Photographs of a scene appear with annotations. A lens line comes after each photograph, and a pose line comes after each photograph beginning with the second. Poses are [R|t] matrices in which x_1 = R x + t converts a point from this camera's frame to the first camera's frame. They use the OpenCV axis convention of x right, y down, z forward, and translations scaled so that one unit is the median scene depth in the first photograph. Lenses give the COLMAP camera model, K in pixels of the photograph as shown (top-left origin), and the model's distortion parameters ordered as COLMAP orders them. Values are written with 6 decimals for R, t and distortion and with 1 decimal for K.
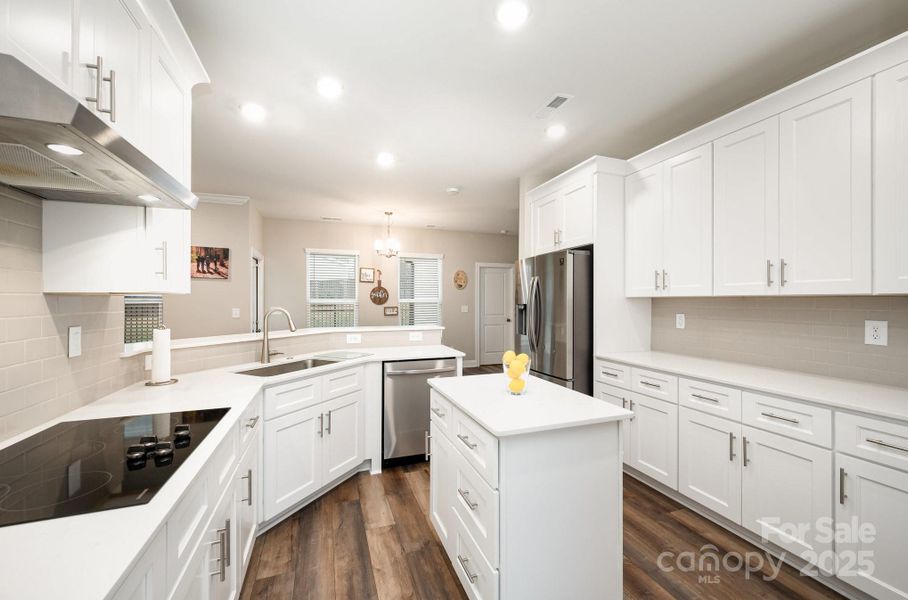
lens RADIAL K [[365.2, 0, 457.2], [0, 365.2, 300.2], [0, 0, 1]] dist [-0.001284, 0.000328]
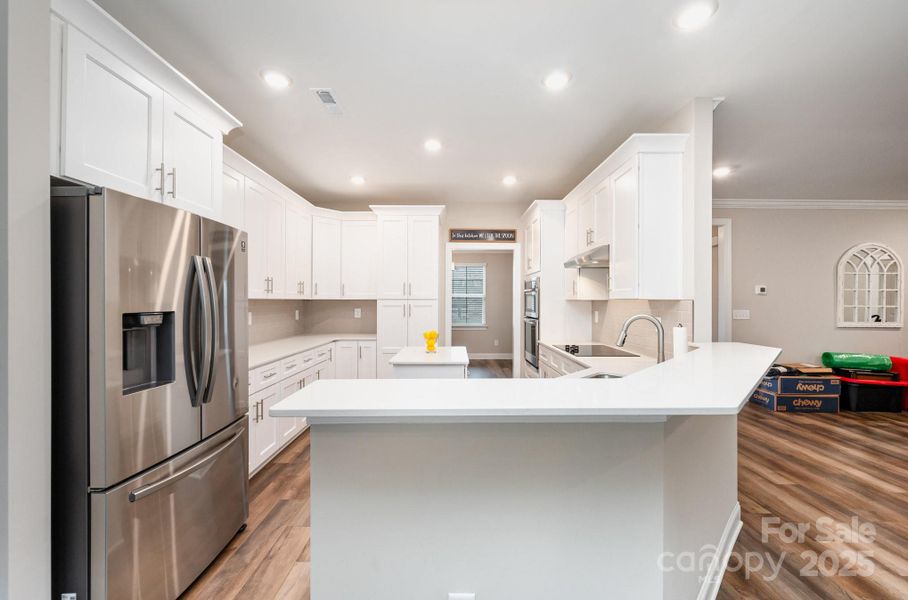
lens RADIAL K [[366.6, 0, 458.5], [0, 366.6, 297.7], [0, 0, 1]] dist [0.001026, -0.000143]
pose [[-0.943021, 0.000740, 0.332733, -0.209556], [-0.002960, 0.999939, -0.010612, -0.001846], [-0.332721, -0.010992, -0.942961, 0.969401]]
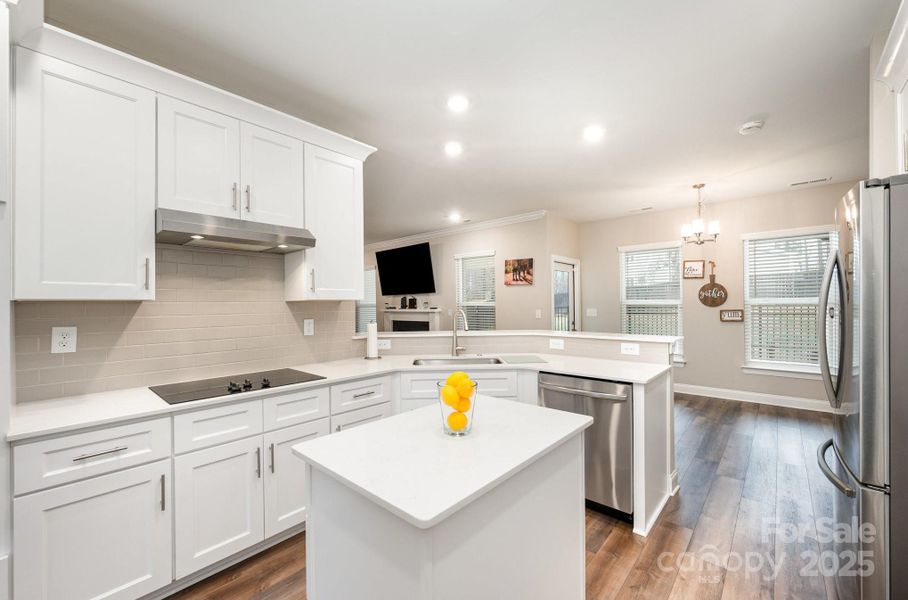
lens RADIAL K [[365.2, 0, 457.2], [0, 365.2, 300.2], [0, 0, 1]] dist [-0.001284, 0.000328]
pose [[0.475277, -0.013302, -0.879736, 0.282010], [0.010181, 0.999902, -0.009619, 0.000584], [0.879777, -0.004385, 0.475366, 0.235777]]
